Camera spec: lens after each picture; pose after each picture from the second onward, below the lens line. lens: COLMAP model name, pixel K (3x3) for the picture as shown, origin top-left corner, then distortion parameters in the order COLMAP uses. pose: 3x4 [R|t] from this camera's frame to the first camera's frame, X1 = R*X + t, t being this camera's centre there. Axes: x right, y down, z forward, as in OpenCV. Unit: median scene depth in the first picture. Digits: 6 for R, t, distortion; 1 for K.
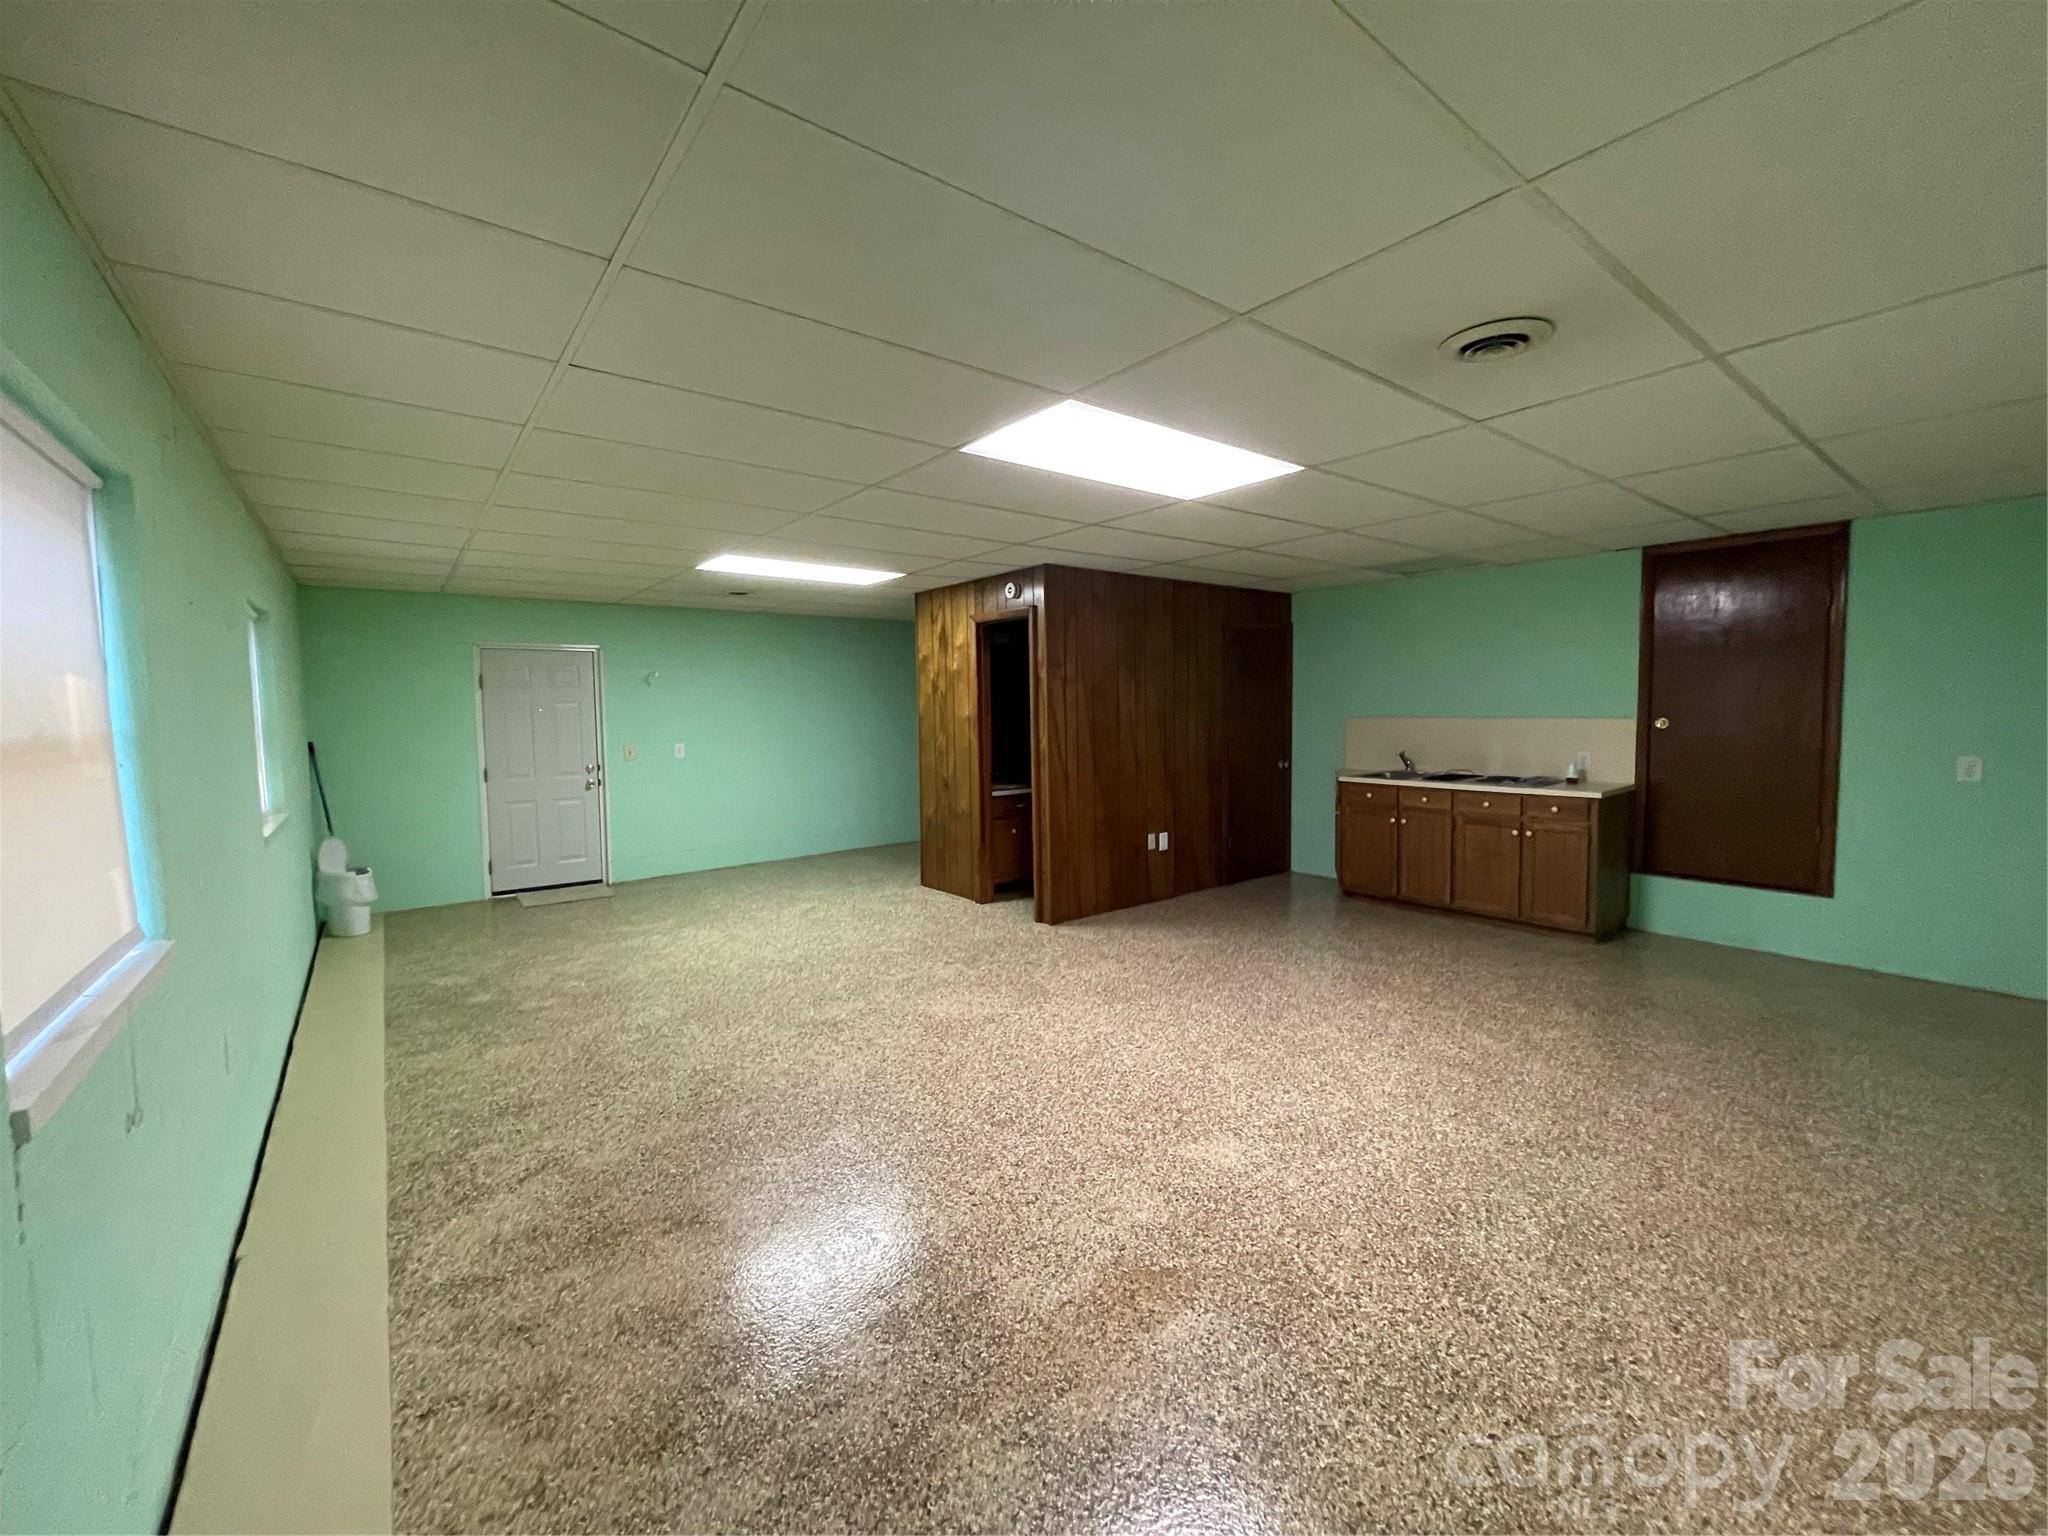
lens RADIAL K [[826.8, 0, 1024.2], [0, 826.8, 760.0], [0, 0, 1]] dist [0.001104, 0.000941]
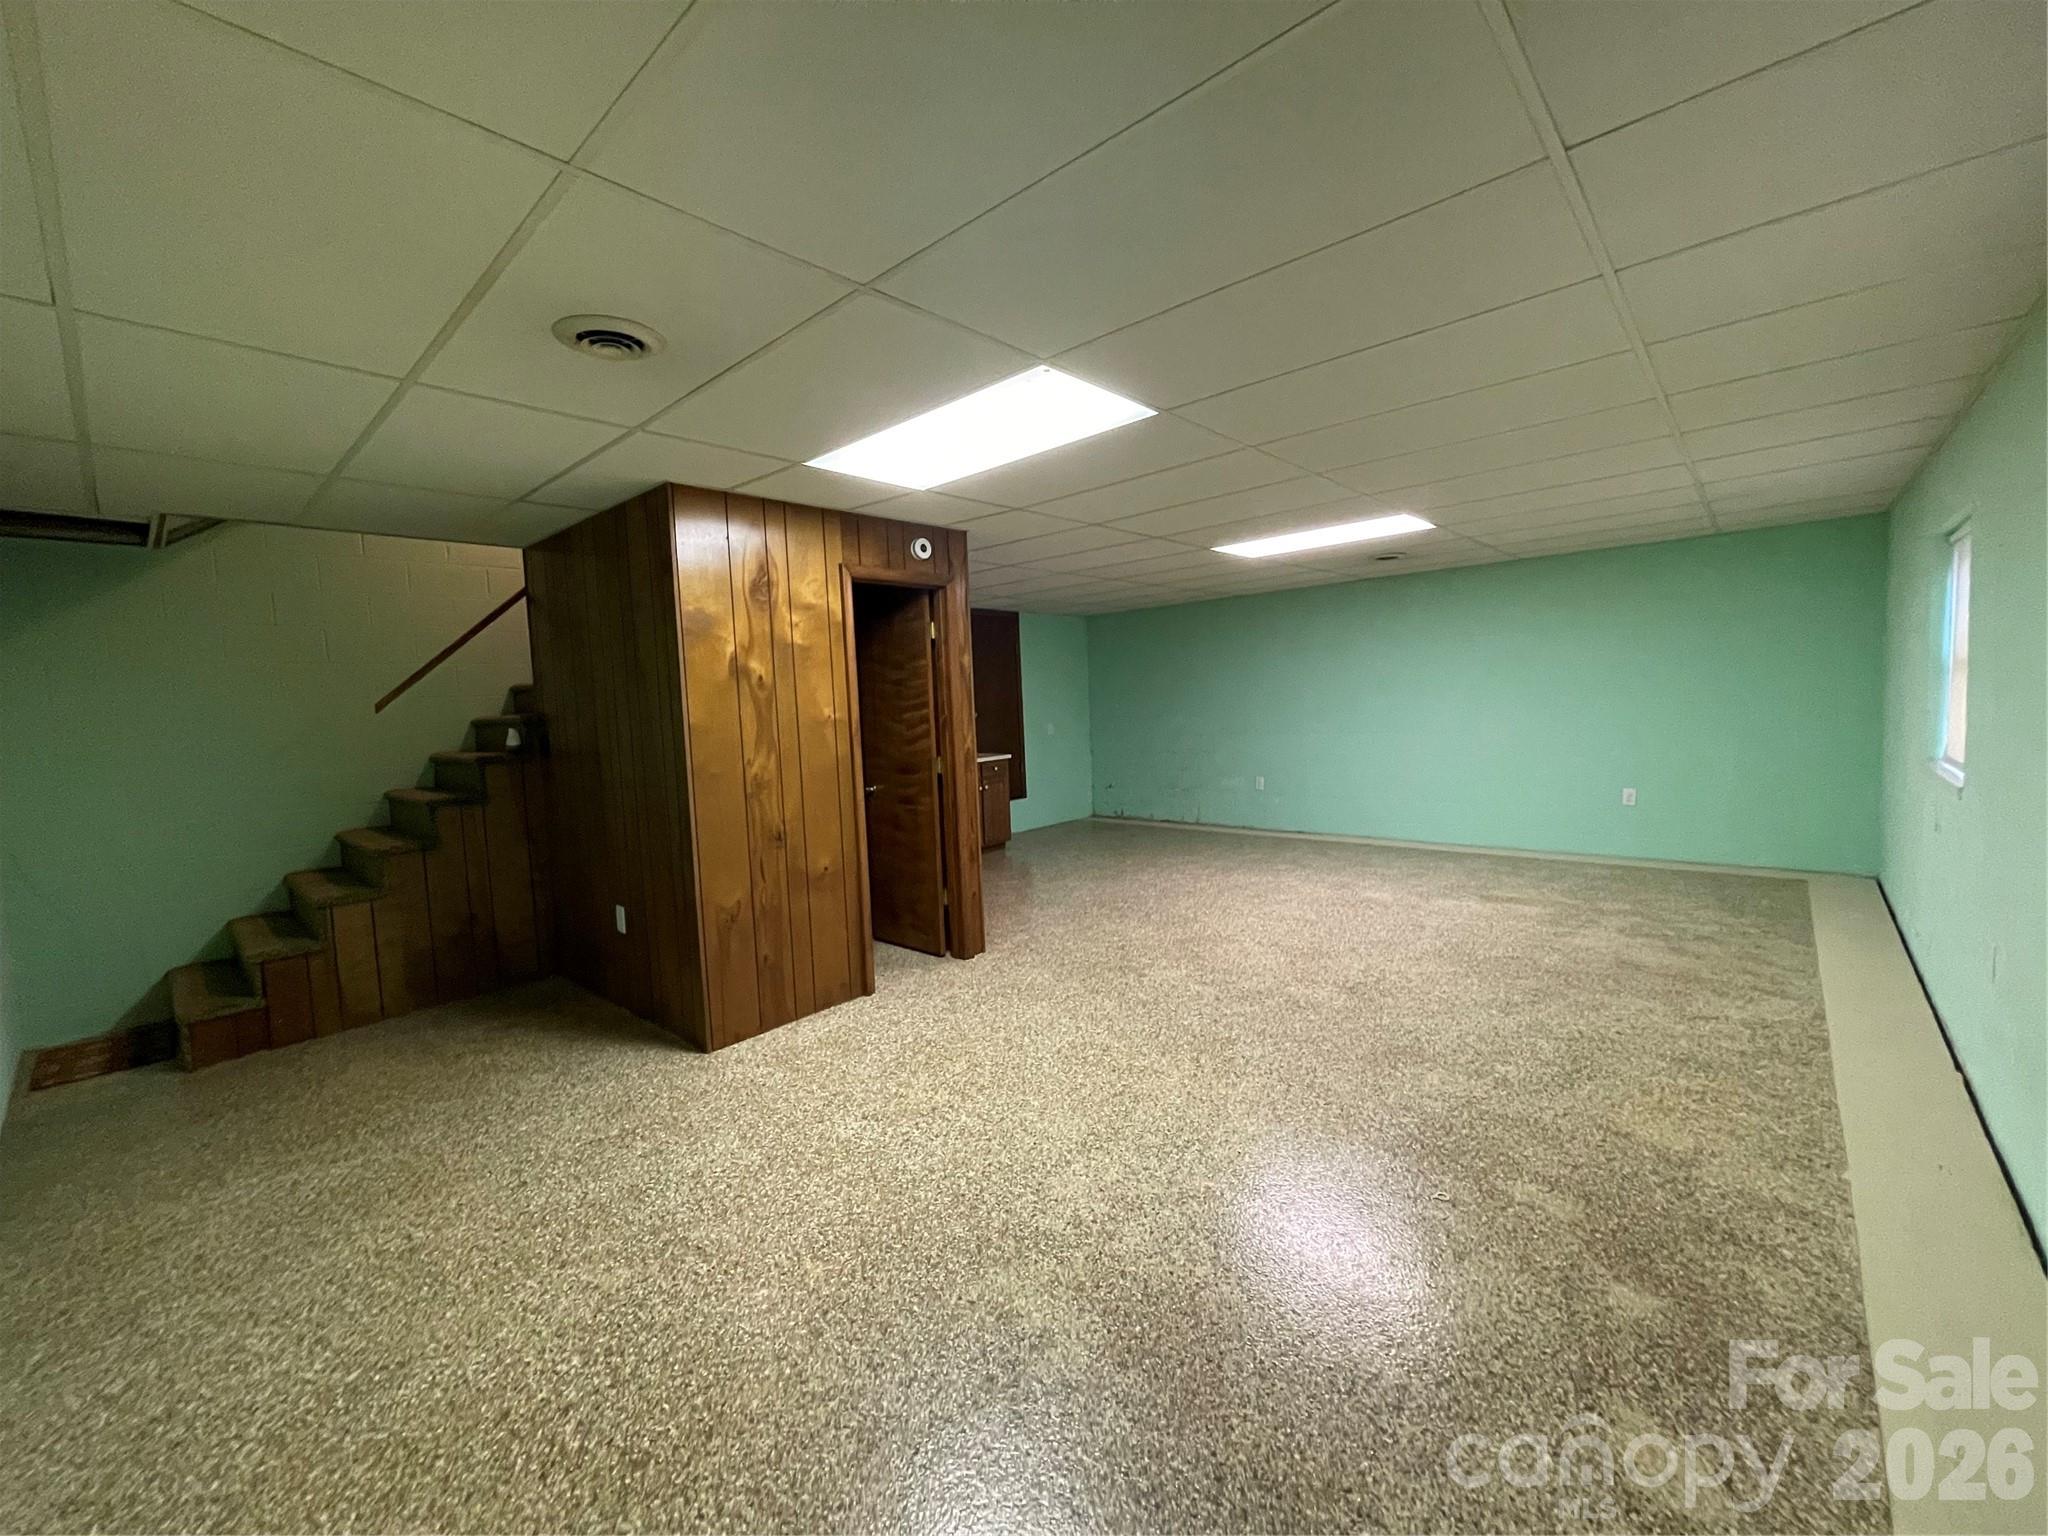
lens RADIAL K [[826.8, 0, 1021.6], [0, 826.8, 762.8], [0, 0, 1]] dist [0.001104, 0.000941]
pose [[-0.170320, -0.050278, 0.984105, -1.209635], [0.111970, 0.991242, 0.070021, -0.077244], [-0.979007, 0.122116, -0.163199, 1.603689]]
